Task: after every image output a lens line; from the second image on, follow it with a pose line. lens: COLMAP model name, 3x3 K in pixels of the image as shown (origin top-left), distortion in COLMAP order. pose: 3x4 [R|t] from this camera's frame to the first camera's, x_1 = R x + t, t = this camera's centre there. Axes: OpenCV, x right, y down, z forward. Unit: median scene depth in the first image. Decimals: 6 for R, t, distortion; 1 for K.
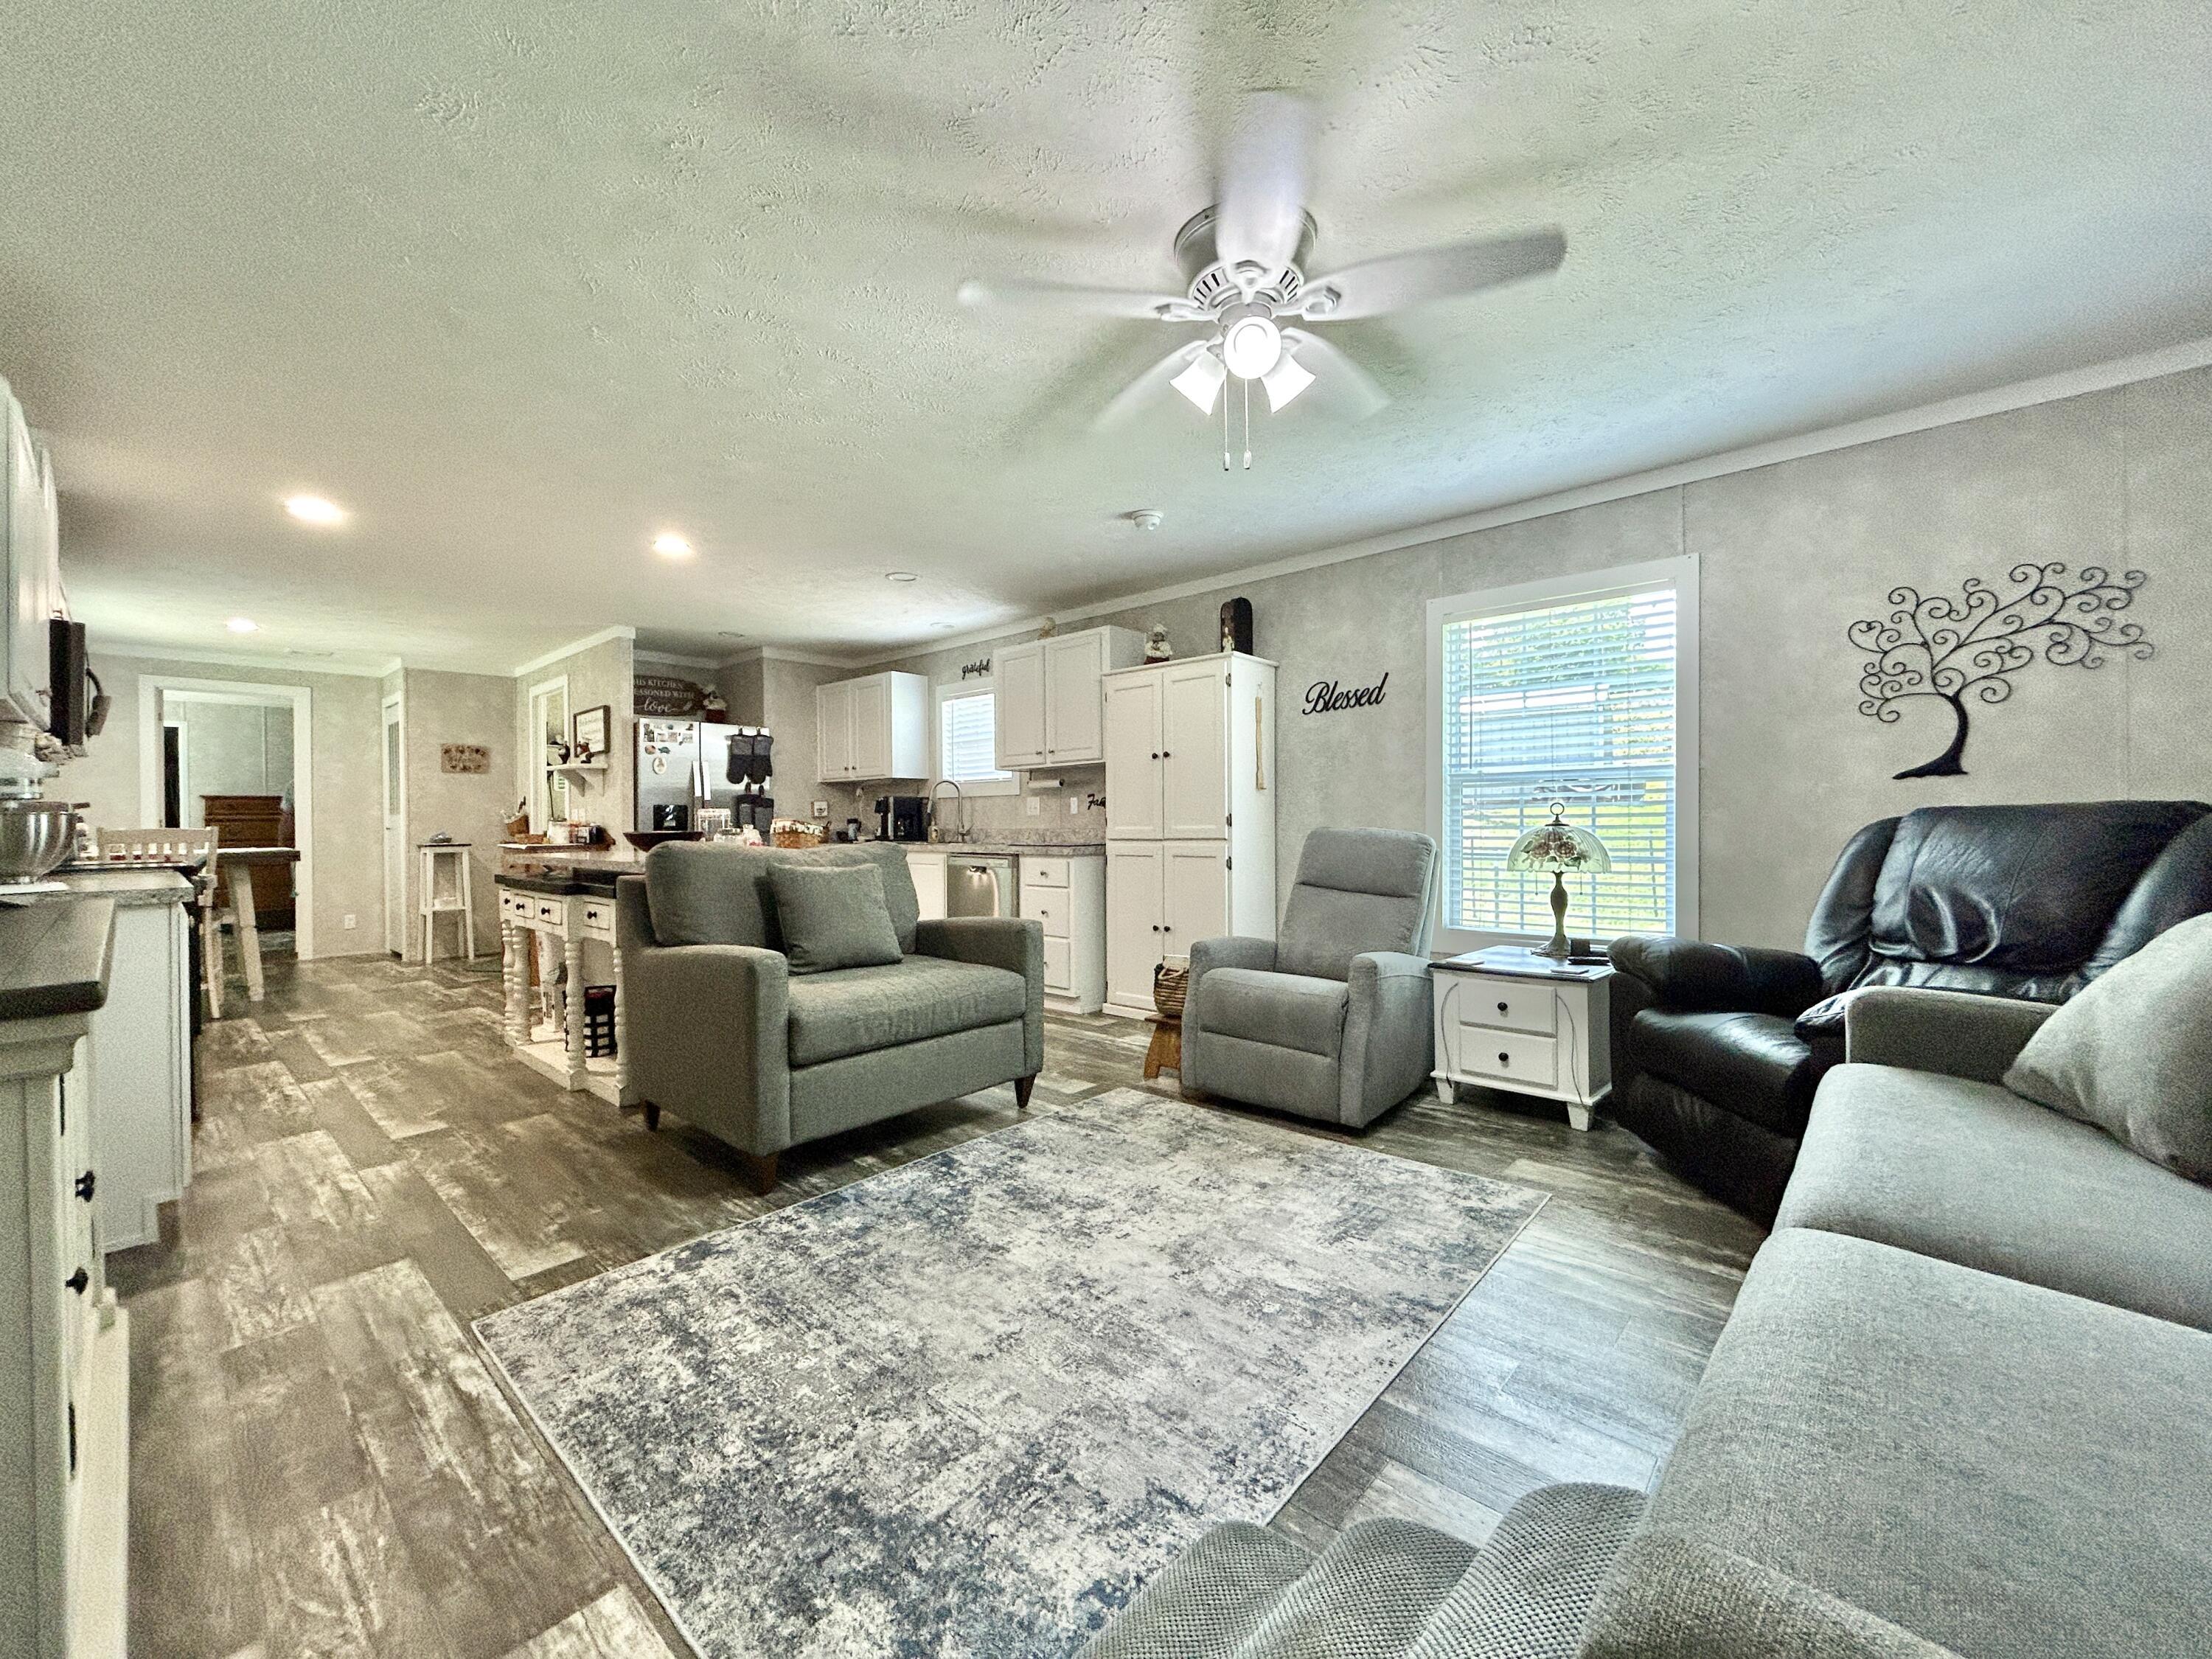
lens RADIAL K [[893.8, 0, 1096.1], [0, 893.8, 825.0], [0, 0, 1]] dist [-0.005416, 0.007297]
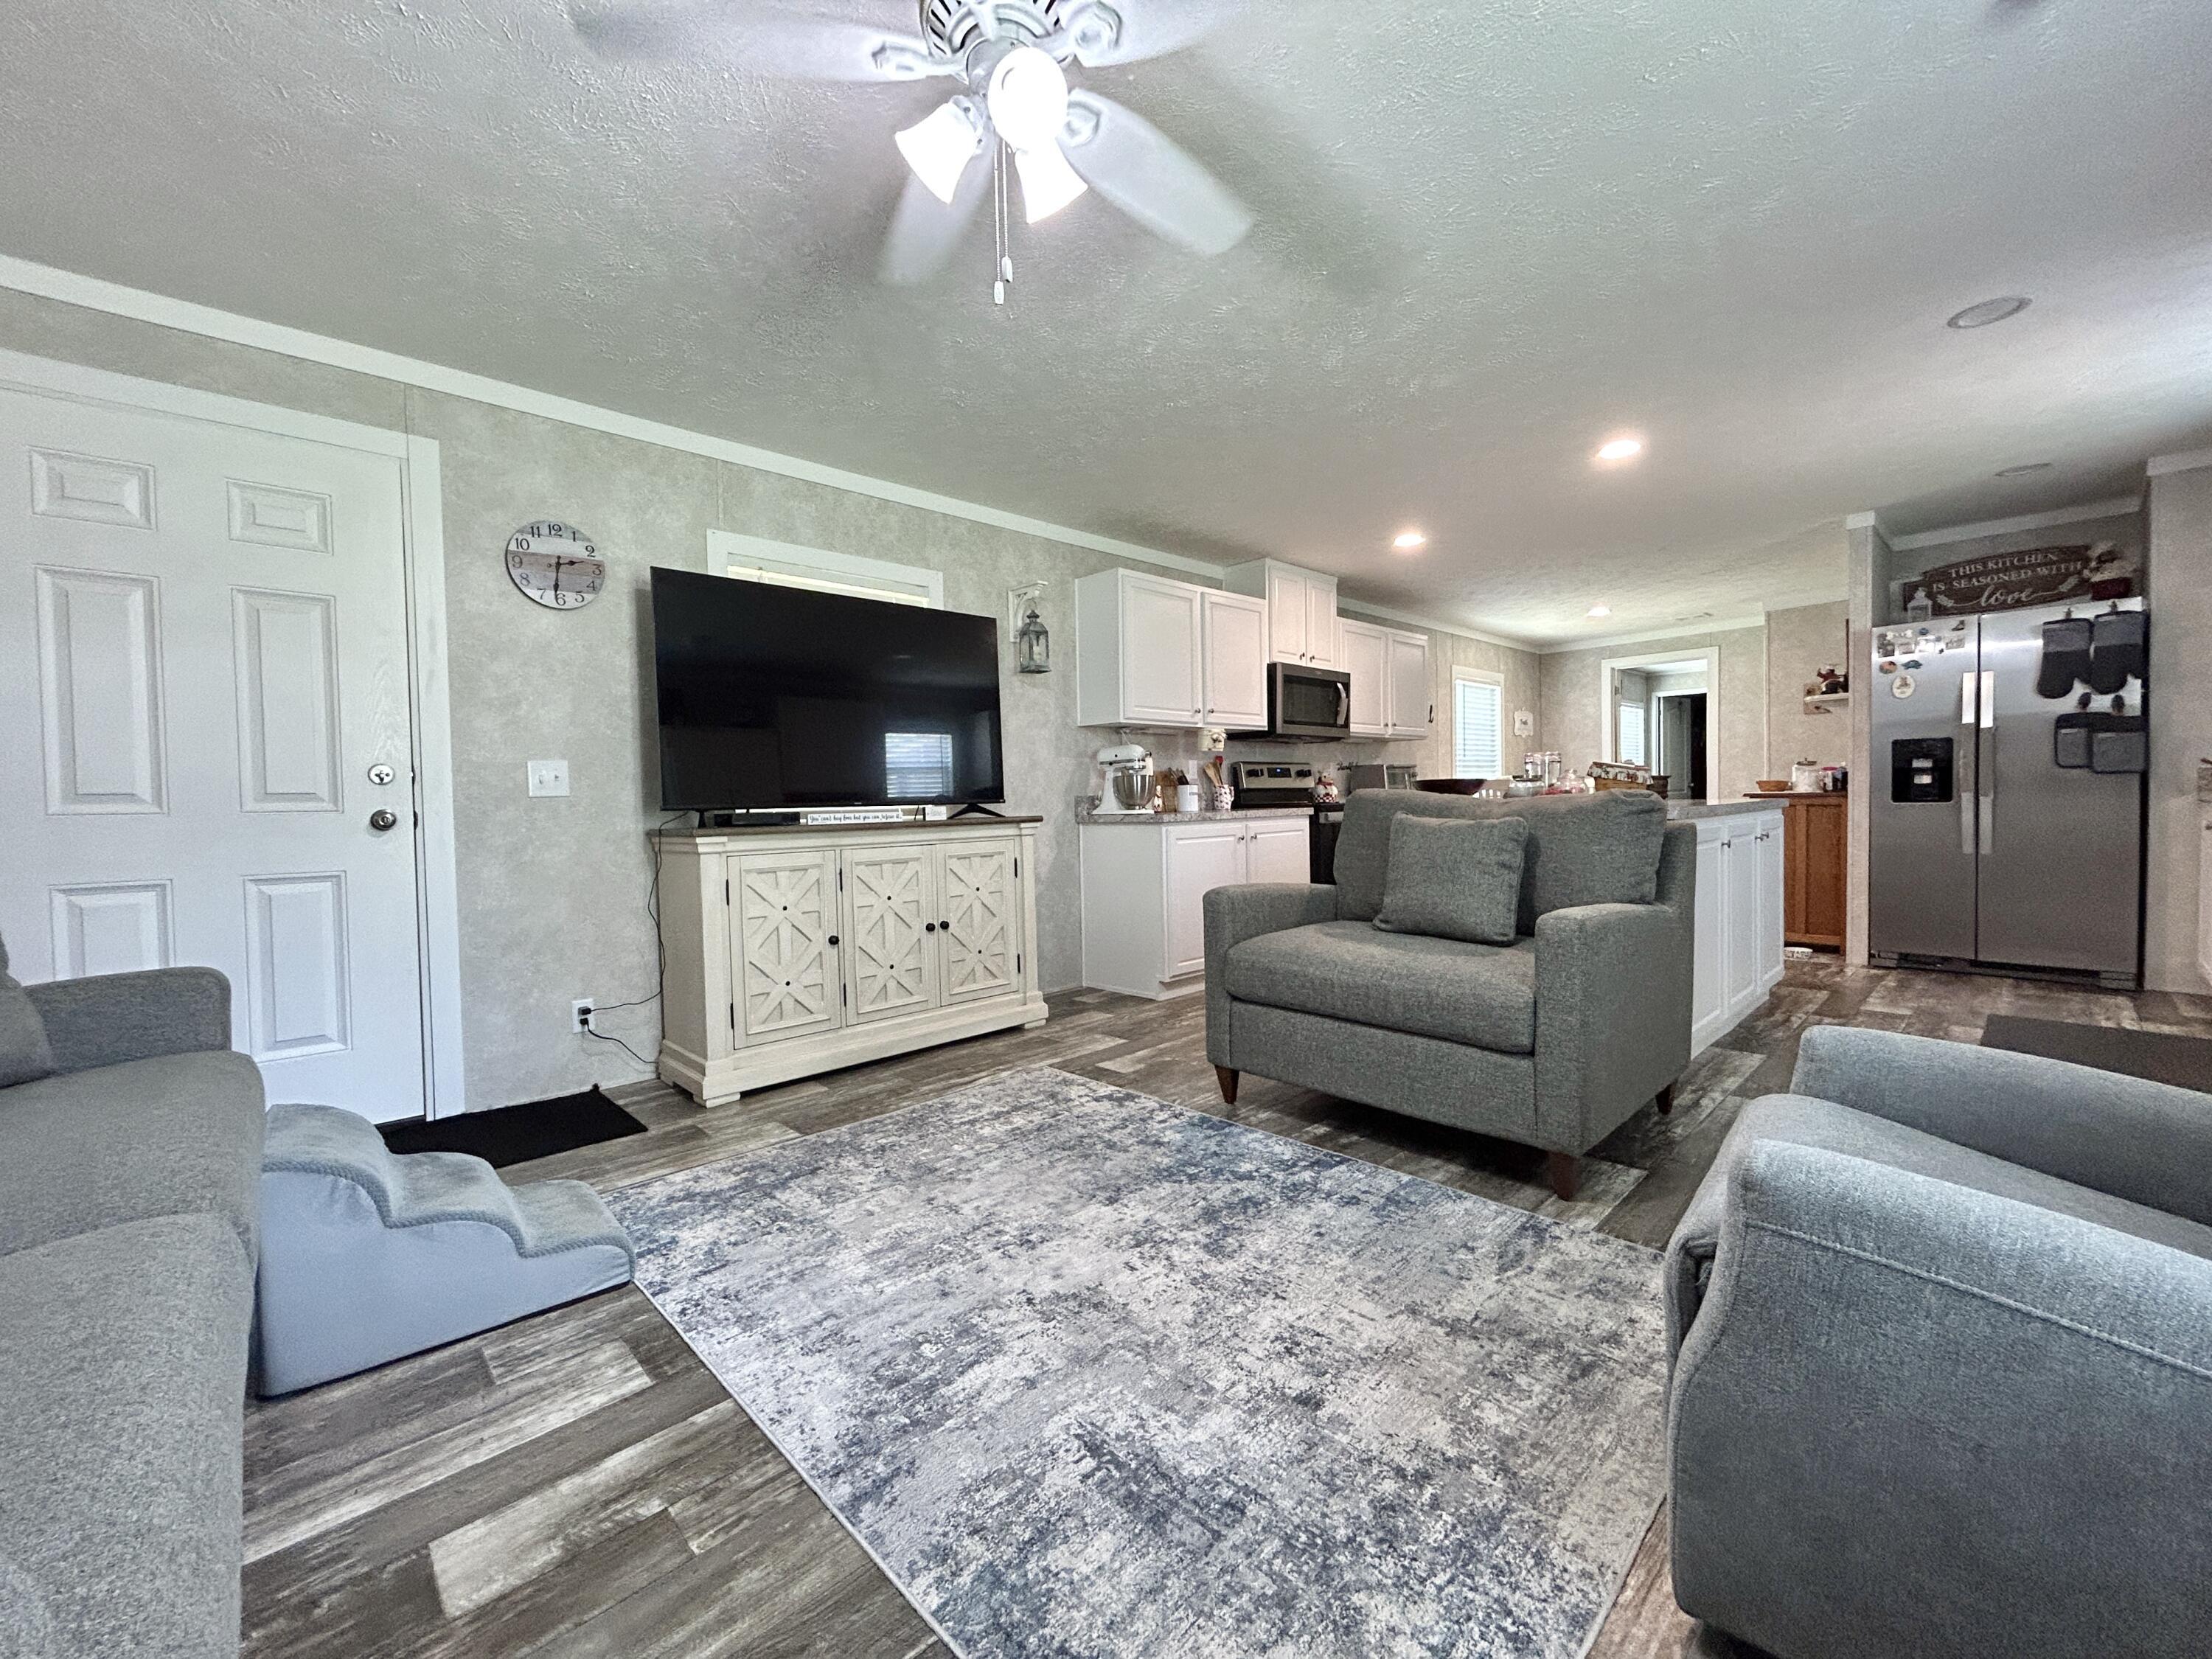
lens RADIAL K [[893.8, 0, 1096.1], [0, 893.8, 825.0], [0, 0, 1]] dist [-0.005416, 0.007297]
pose [[-0.074616, 0.042029, -0.996326, 0.830482], [0.018832, 0.998993, 0.040731, 0.015428], [0.997034, -0.015724, -0.075333, 1.021551]]
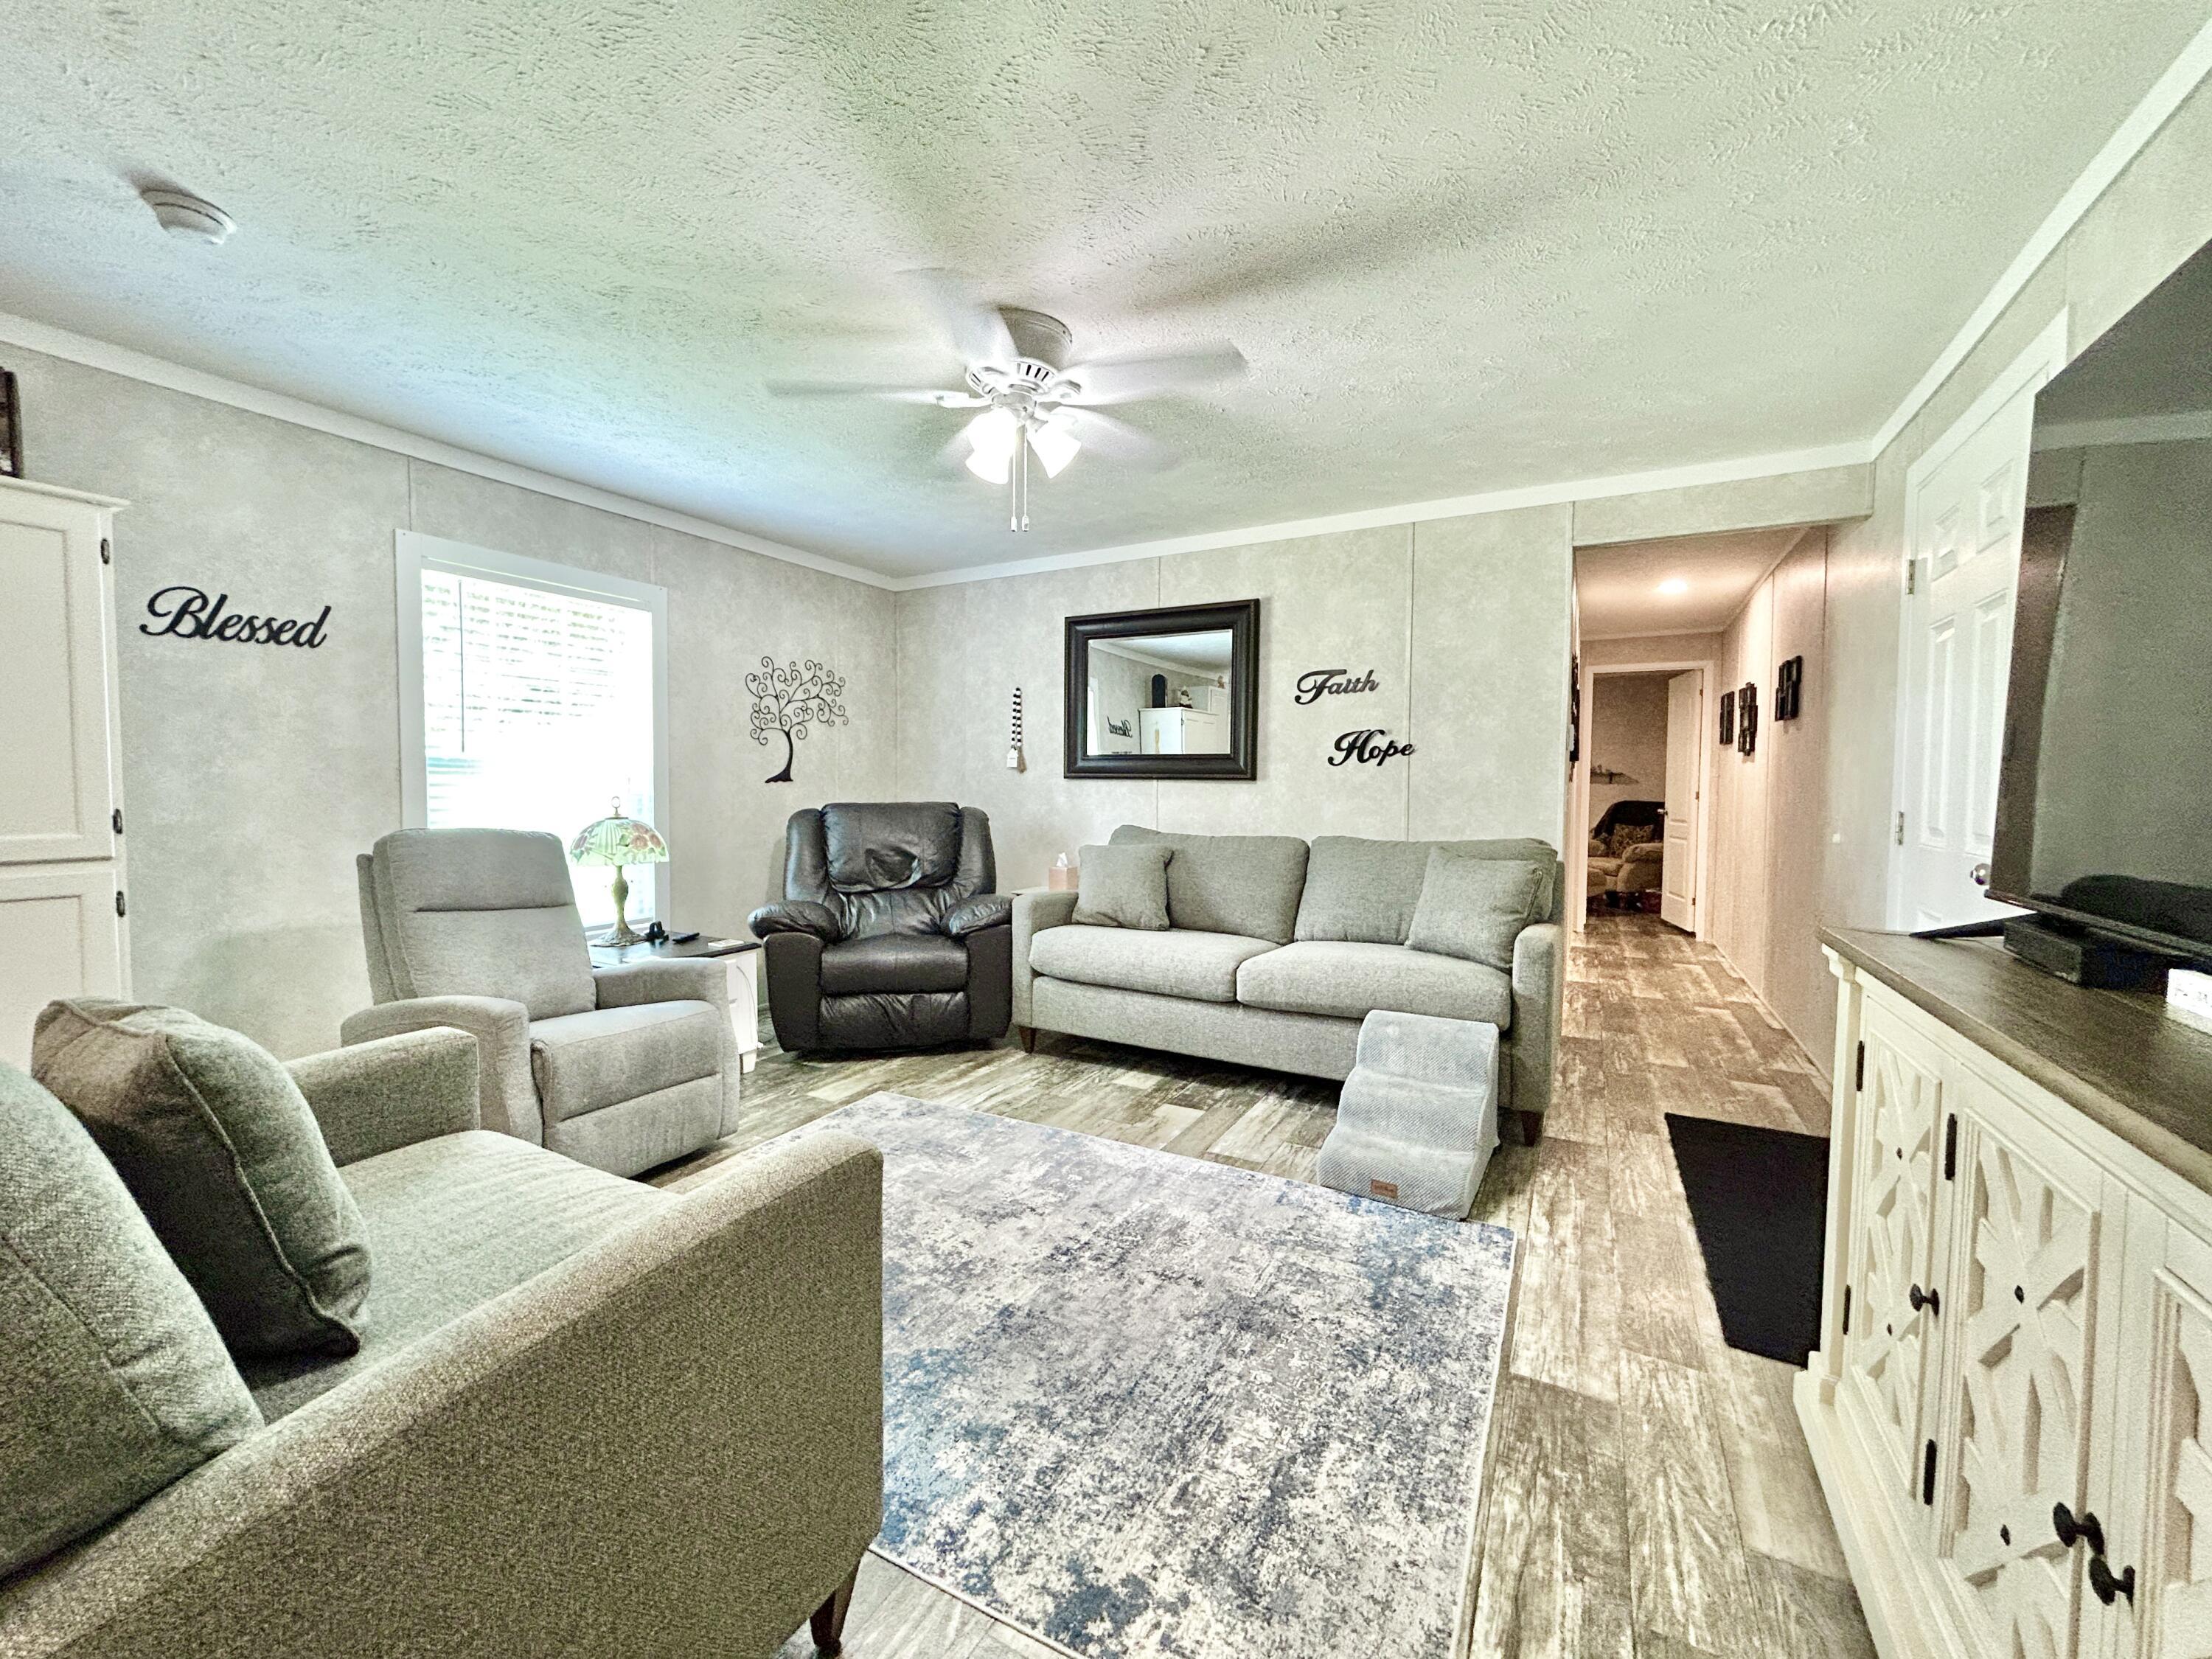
lens RADIAL K [[893.8, 0, 1096.1], [0, 893.8, 825.0], [0, 0, 1]] dist [-0.005416, 0.007297]
pose [[-0.237814, -0.033401, 0.970736, -0.942286], [-0.000428, 0.999412, 0.034283, -0.041965], [-0.971311, 0.007737, -0.237689, 1.076975]]
